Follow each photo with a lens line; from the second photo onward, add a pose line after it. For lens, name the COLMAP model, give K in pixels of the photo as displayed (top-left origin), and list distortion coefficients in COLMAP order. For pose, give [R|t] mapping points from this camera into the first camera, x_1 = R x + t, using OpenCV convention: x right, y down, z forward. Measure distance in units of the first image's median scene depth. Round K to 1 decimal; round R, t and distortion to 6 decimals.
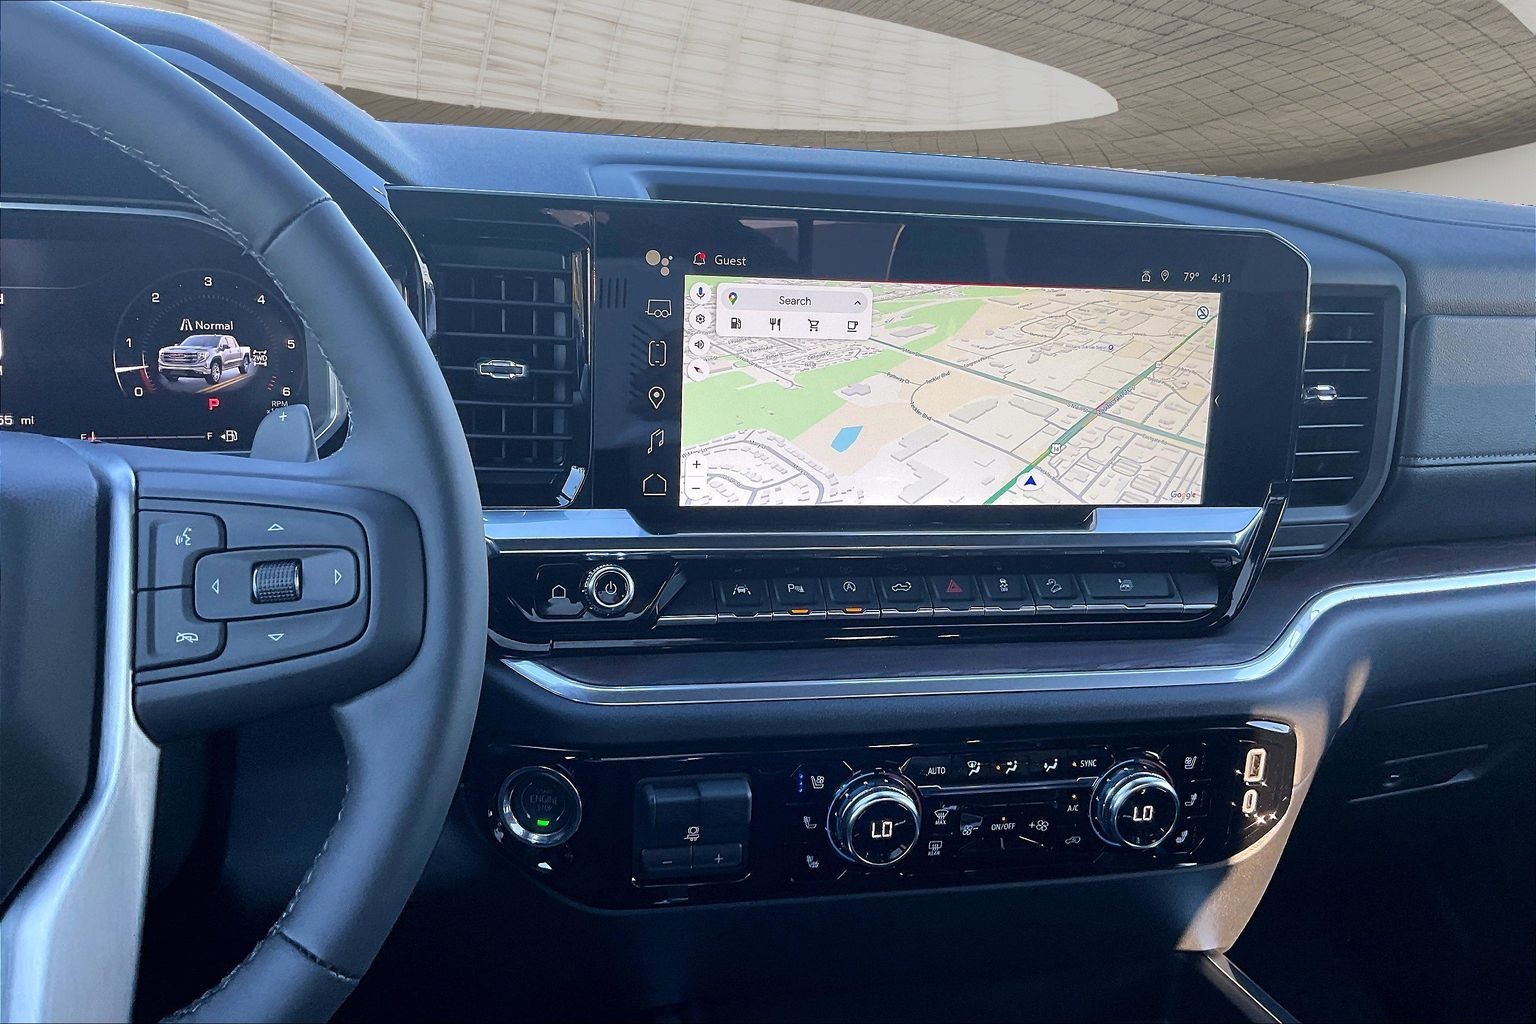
lens RADIAL K [[1270.0, 0, 771.0], [0, 1270.0, 510.0], [0, 0, 1]] dist [0.062384, -0.141853]
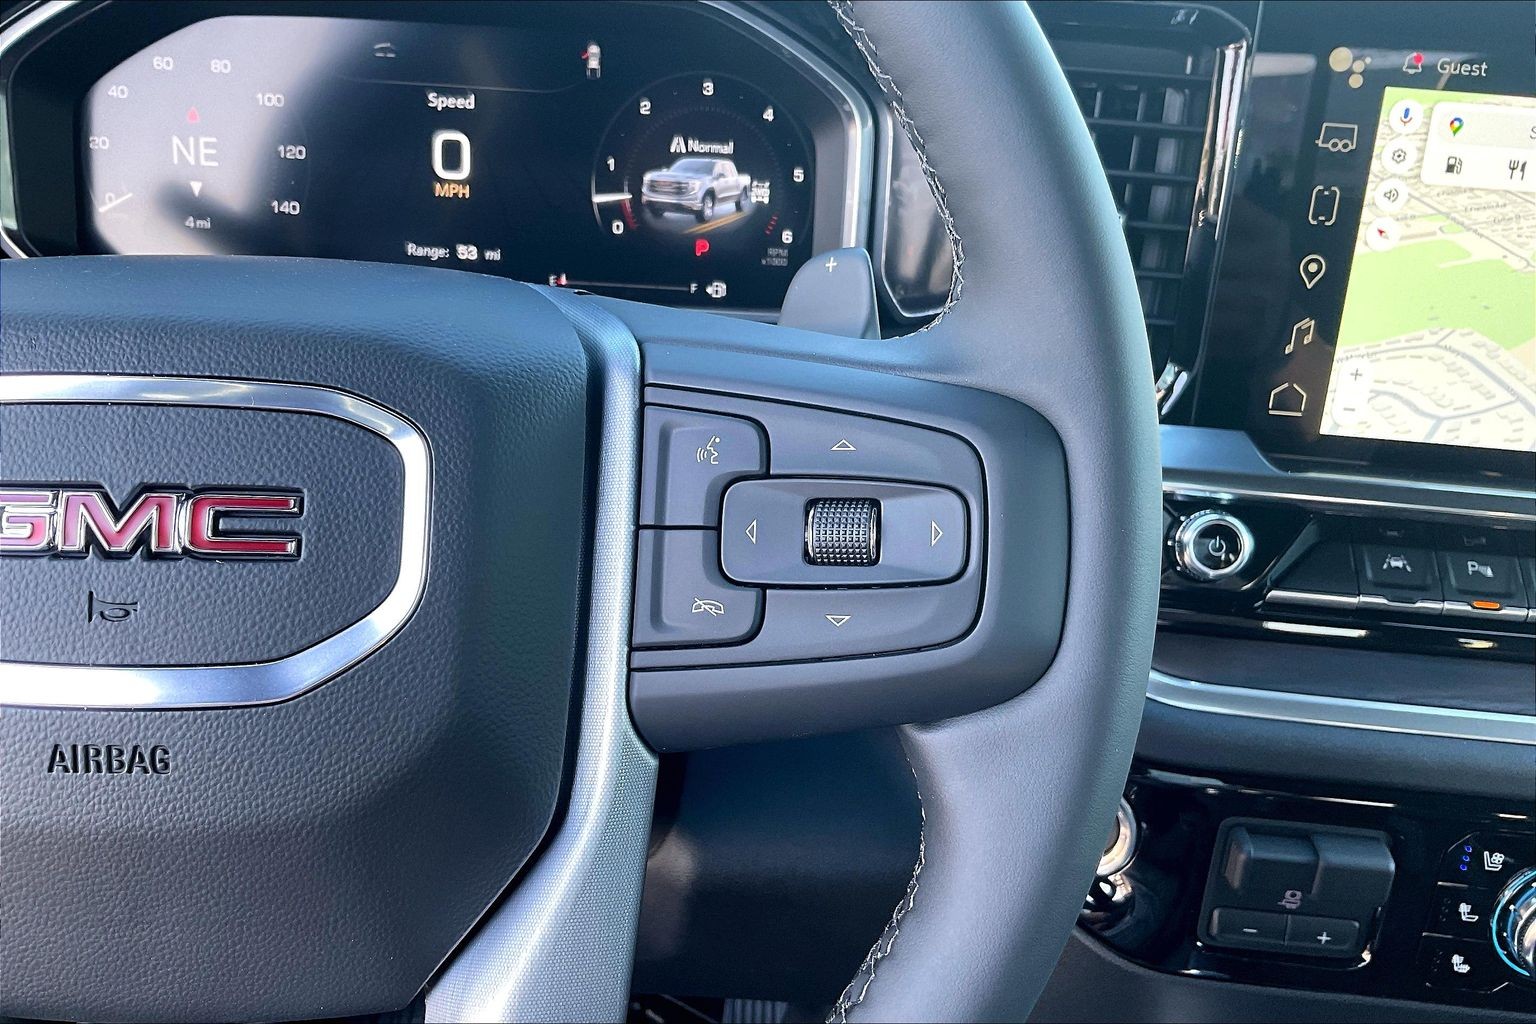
lens RADIAL K [[1270.0, 0, 771.0], [0, 1270.0, 524.8], [0, 0, 1]] dist [0.062384, -0.141853]
pose [[0.950763, 0.117122, -0.286935, -0.147209], [-0.084662, 0.988779, 0.123075, -0.013698], [0.298130, -0.092723, 0.950011, 0.242052]]
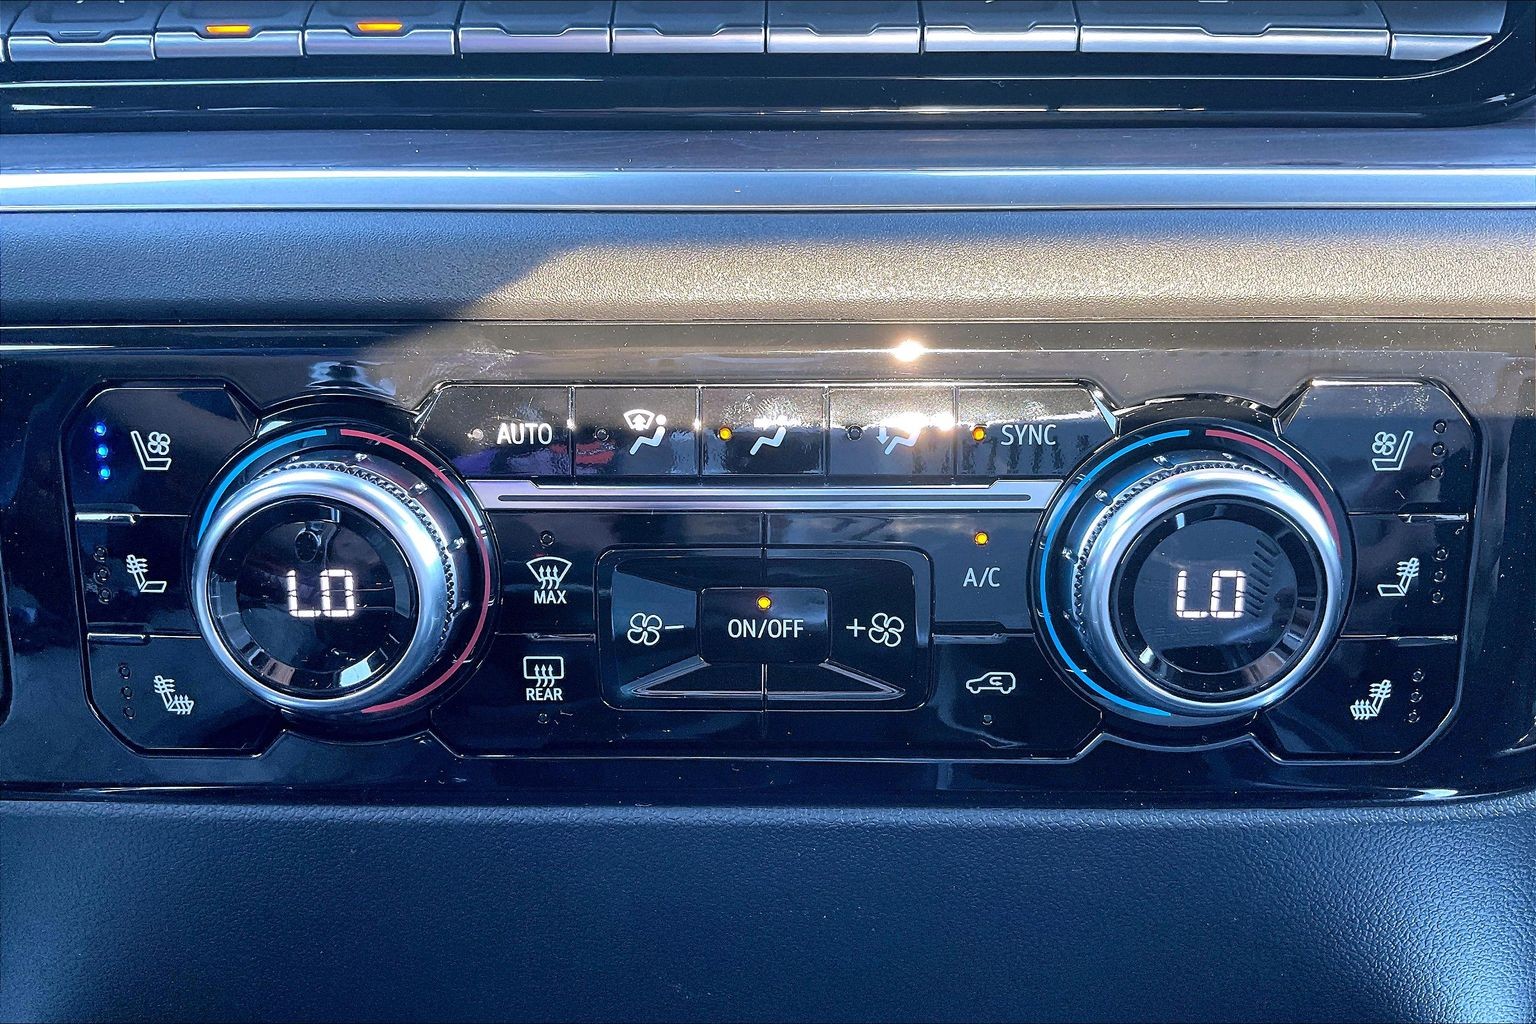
lens RADIAL K [[1270.0, 0, 766.5], [0, 1270.0, 514.6], [0, 0, 1]] dist [0.062384, -0.141853]
pose [[0.969693, 0.001502, -0.244322, 0.260843], [-0.005738, 0.999845, -0.016631, 0.222405], [0.244260, 0.017529, 0.969551, 0.673960]]
